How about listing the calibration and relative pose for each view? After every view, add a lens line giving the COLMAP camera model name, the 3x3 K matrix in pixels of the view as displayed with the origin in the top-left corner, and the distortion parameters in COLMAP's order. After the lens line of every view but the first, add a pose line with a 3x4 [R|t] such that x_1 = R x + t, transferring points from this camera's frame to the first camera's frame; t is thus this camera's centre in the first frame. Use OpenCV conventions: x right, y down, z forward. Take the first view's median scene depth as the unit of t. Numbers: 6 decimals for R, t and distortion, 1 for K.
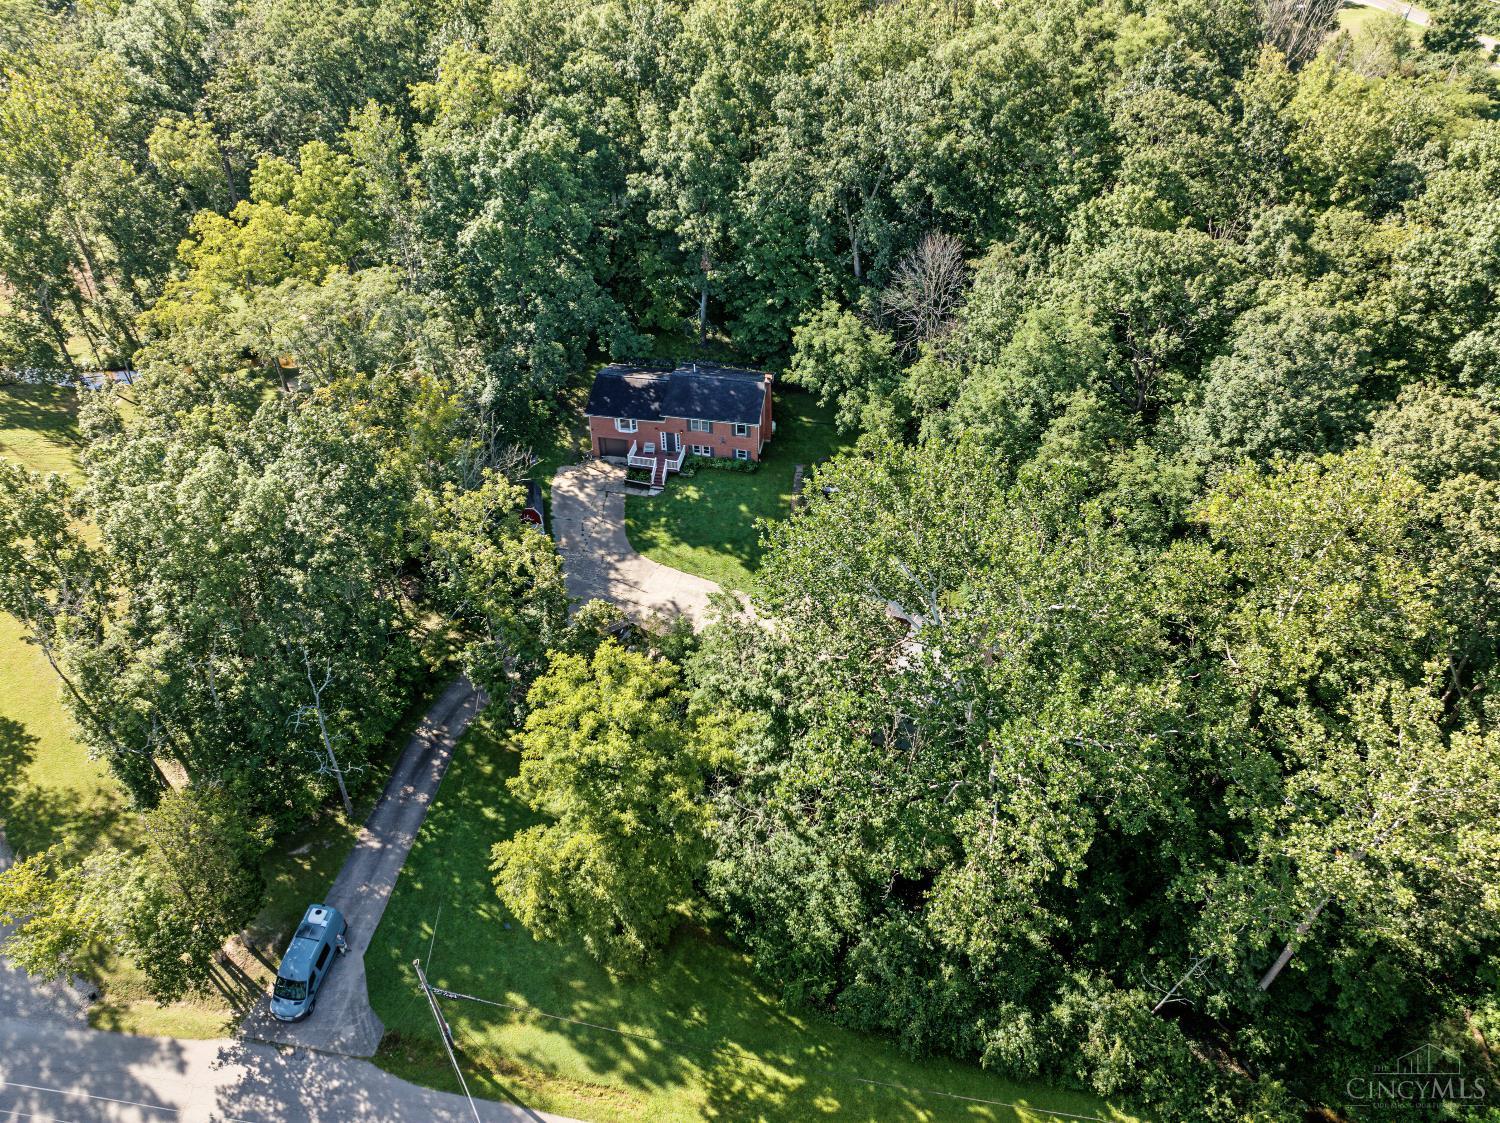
lens RADIAL K [[1060.7, 0, 755.4], [0, 1060.7, 557.6], [0, 0, 1]] dist [-0.042871, 0.005358]
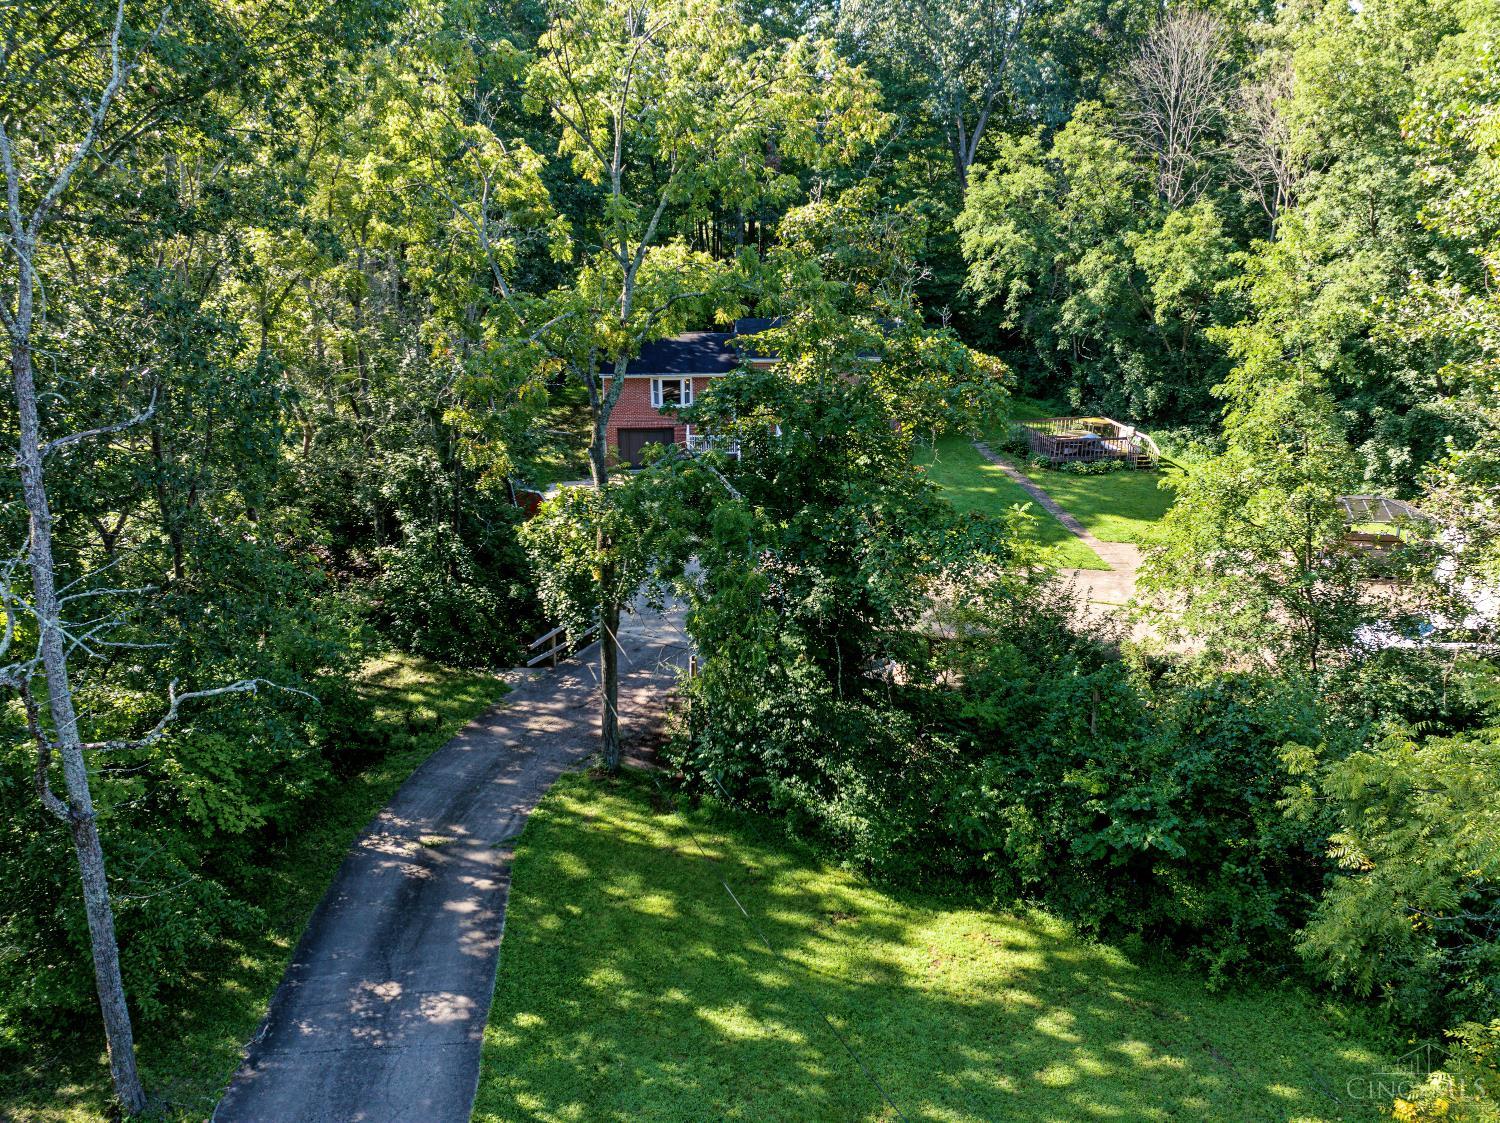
lens RADIAL K [[1060.7, 0, 755.4], [0, 1060.7, 557.6], [0, 0, 1]] dist [-0.042871, 0.005358]
pose [[0.971844, -0.074690, 0.223475, -0.238103], [0.156110, 0.914506, -0.373240, 0.189801], [-0.176492, 0.397618, 0.900417, 0.589812]]
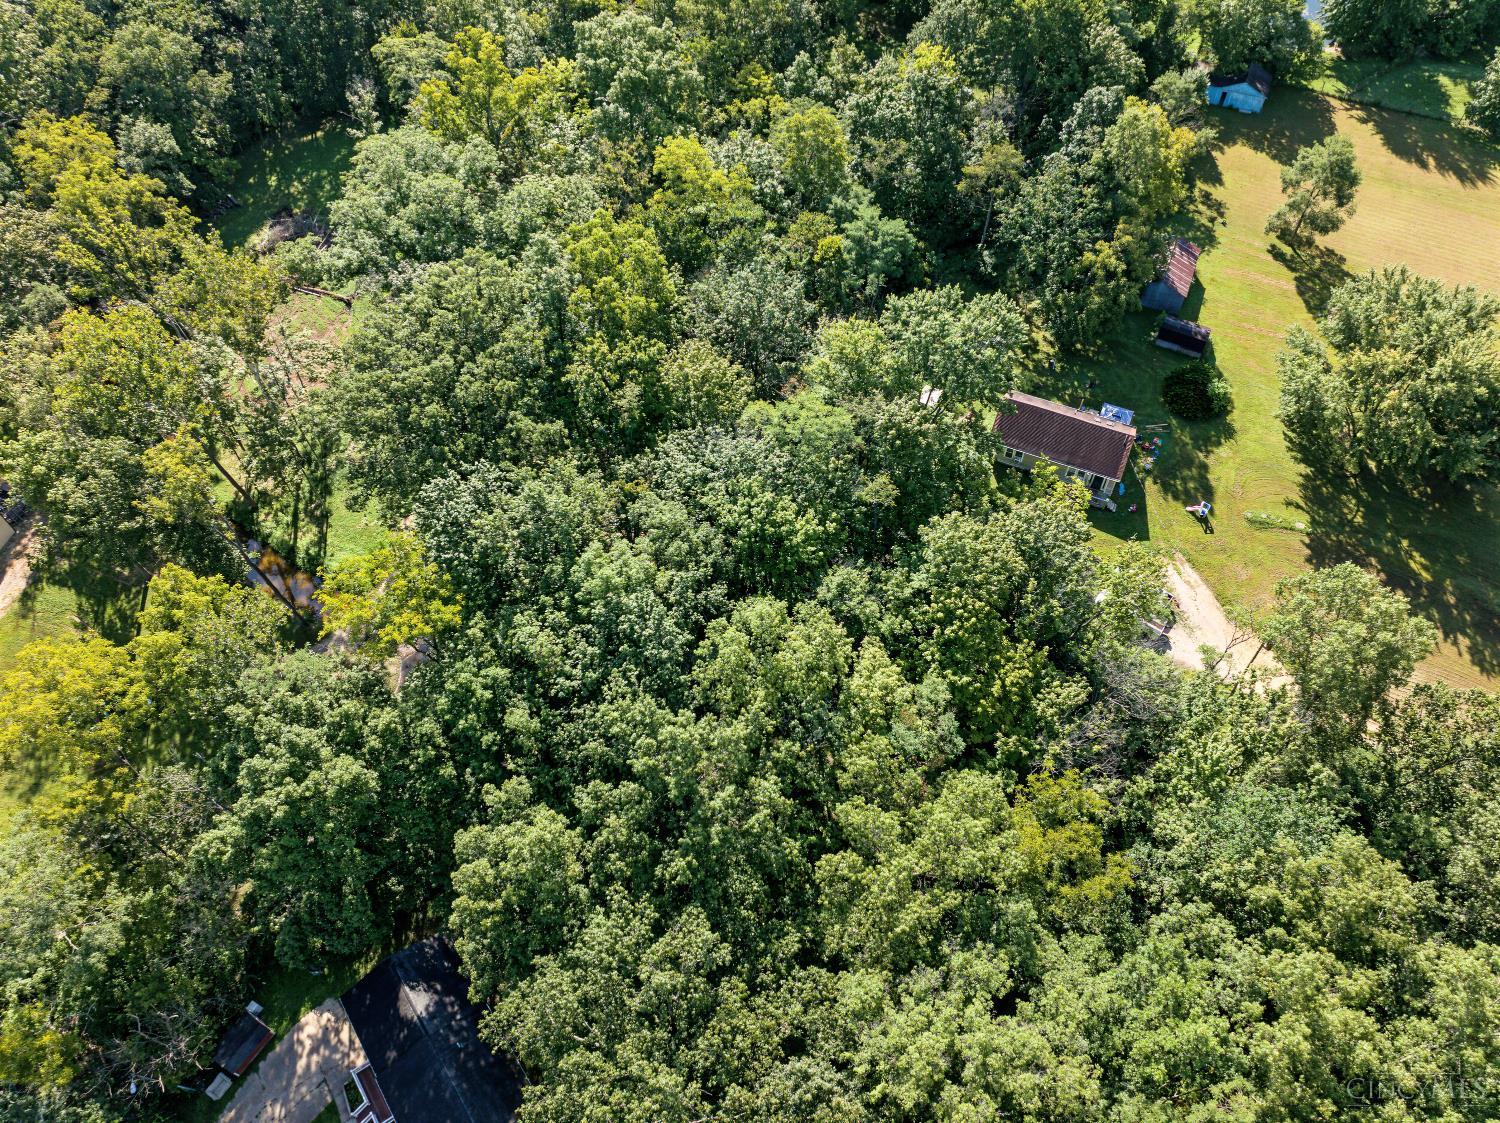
lens RADIAL K [[1085.8, 0, 750.6], [0, 1085.8, 559.3], [0, 0, 1]] dist [-0.051966, 0.033168]
pose [[0.712158, 0.565684, -0.415732, 0.253566], [-0.444206, 0.821675, 0.357116, -0.969227], [0.543611, -0.069652, 0.836442, 0.550675]]
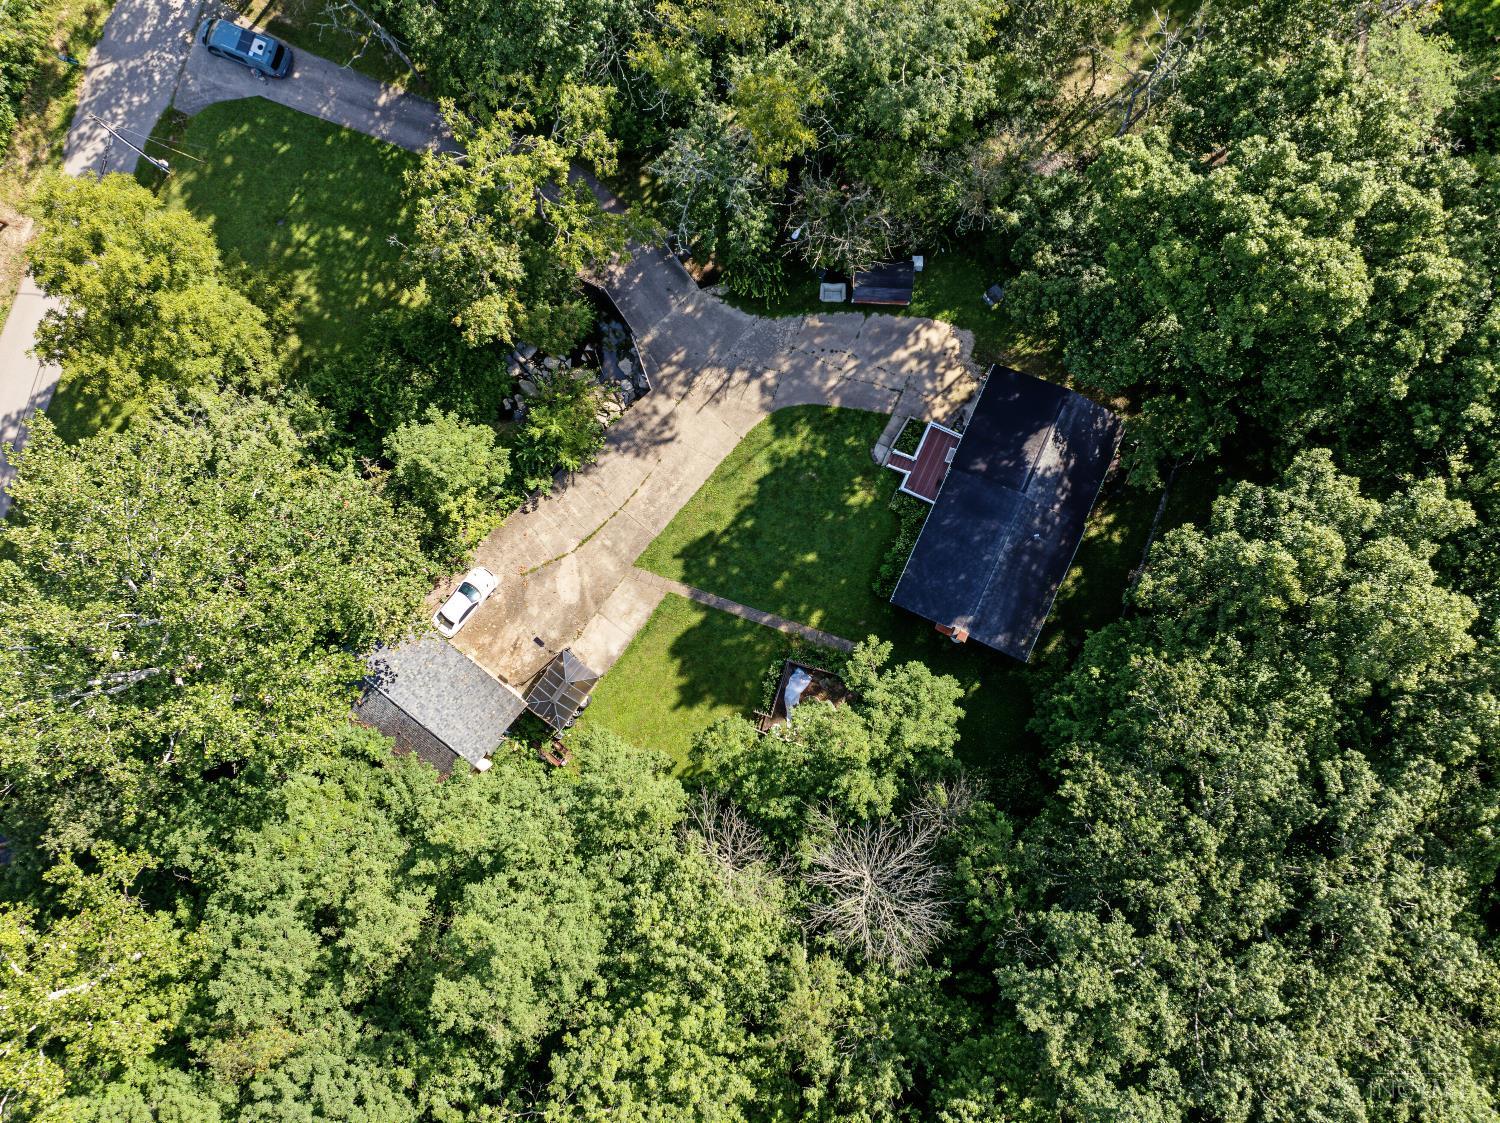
lens RADIAL K [[1083.4, 0, 750.8], [0, 1083.4, 563.7], [0, 0, 1]] dist [-0.053525, 0.036539]
pose [[-0.234589, 0.971989, 0.014342, -0.009134], [-0.621748, -0.161367, 0.766414, -0.659436], [0.747260, 0.170875, 0.642187, 0.513566]]
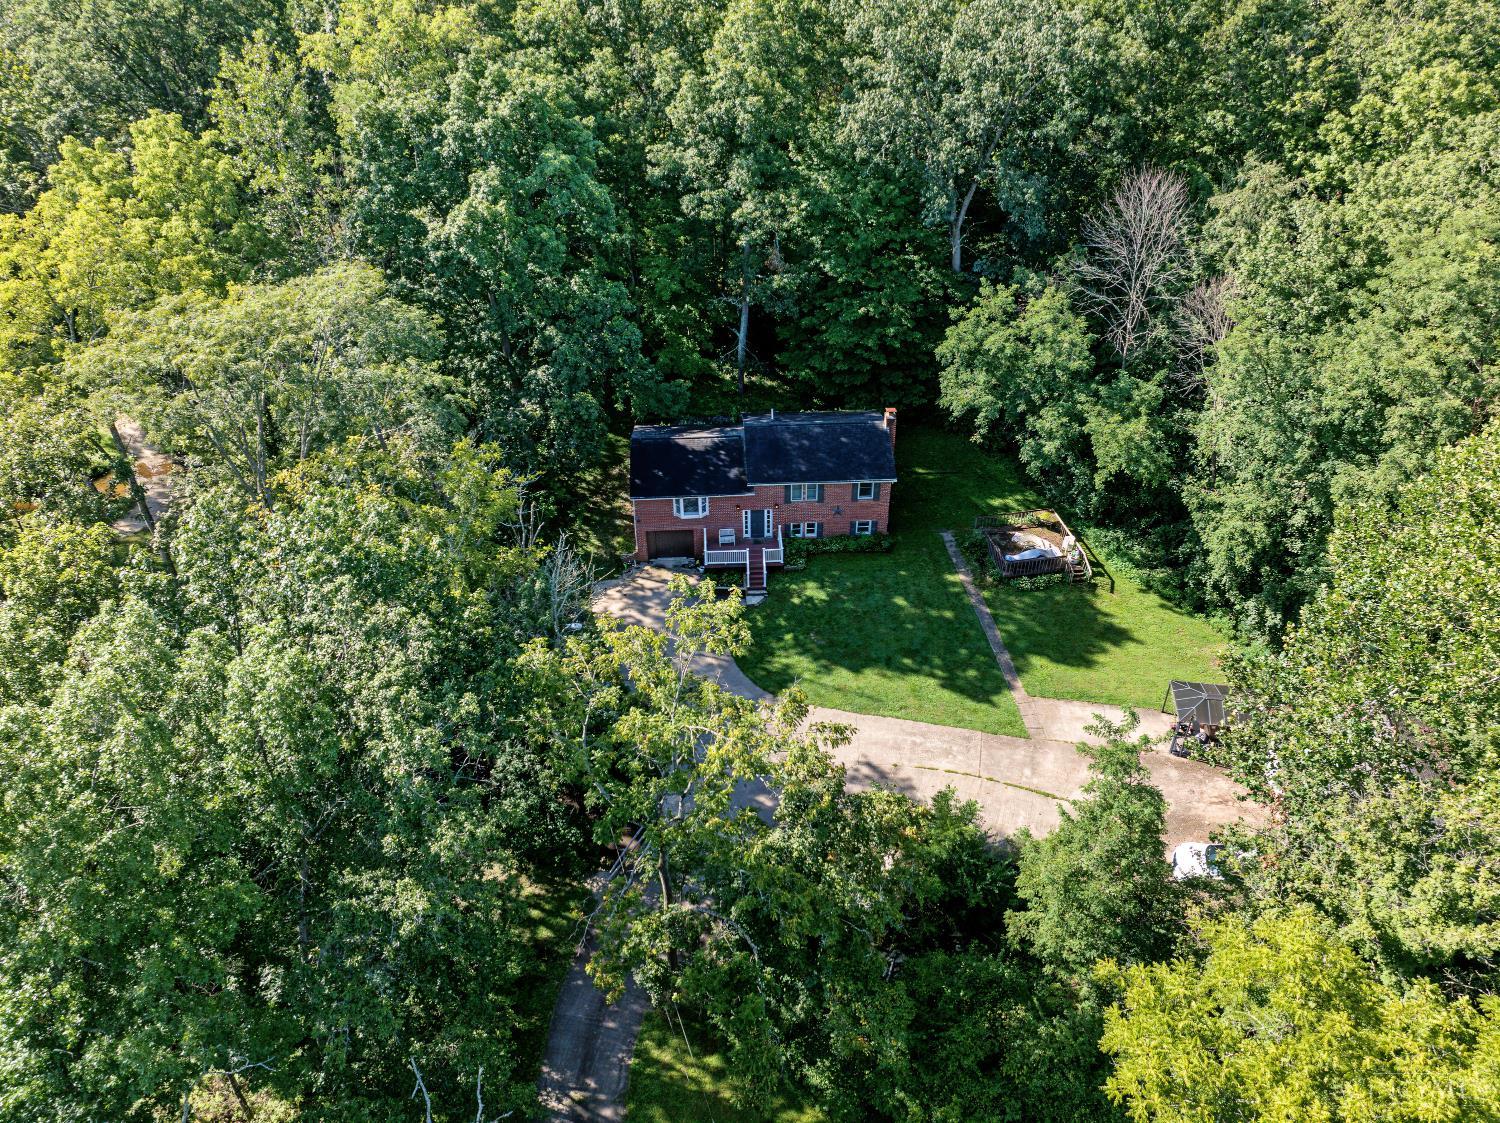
lens RADIAL K [[1061.3, 0, 757.3], [0, 1061.3, 556.4], [0, 0, 1]] dist [-0.061183, 0.037841]
pose [[0.971588, -0.137014, 0.192989, -0.242784], [0.156133, 0.983848, -0.087548, -0.033280], [-0.177876, 0.115193, 0.977287, 0.386781]]
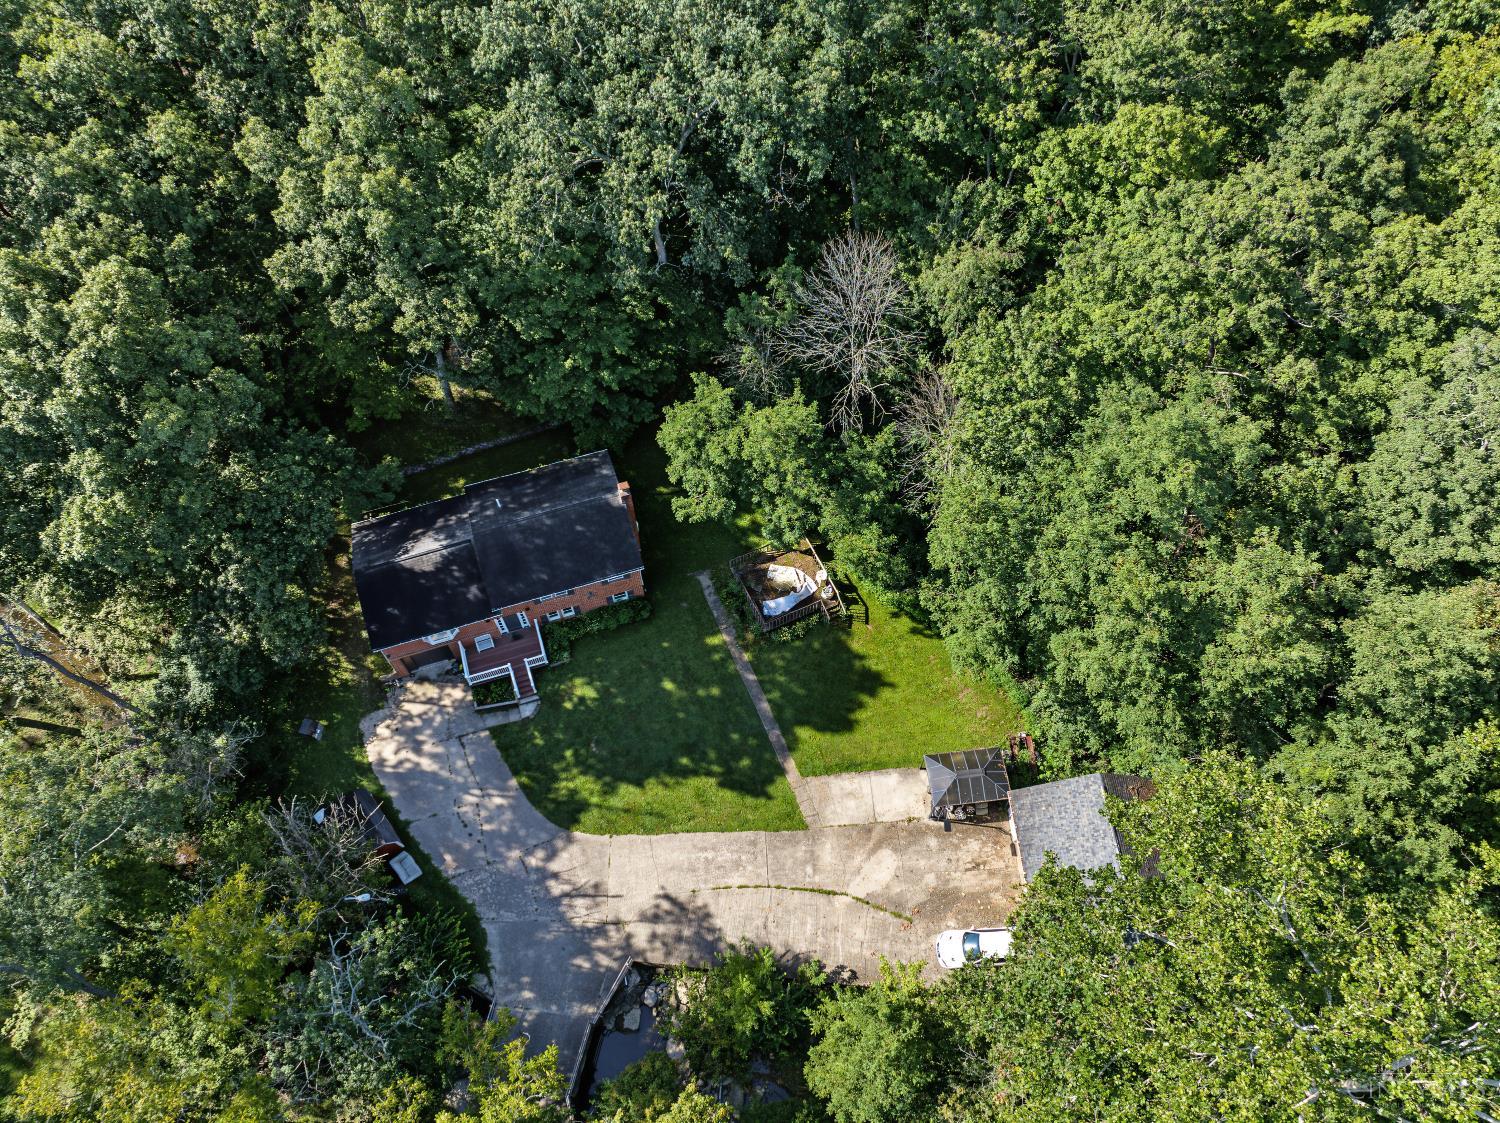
lens RADIAL K [[1096.5, 0, 790.9], [0, 1096.5, 537.2], [0, 0, 1]] dist [-0.039584, 0.000576]
pose [[0.872387, -0.409819, 0.266437, -0.099648], [0.304505, 0.882011, 0.359630, -0.392448], [-0.382384, -0.232605, 0.894247, 0.385537]]
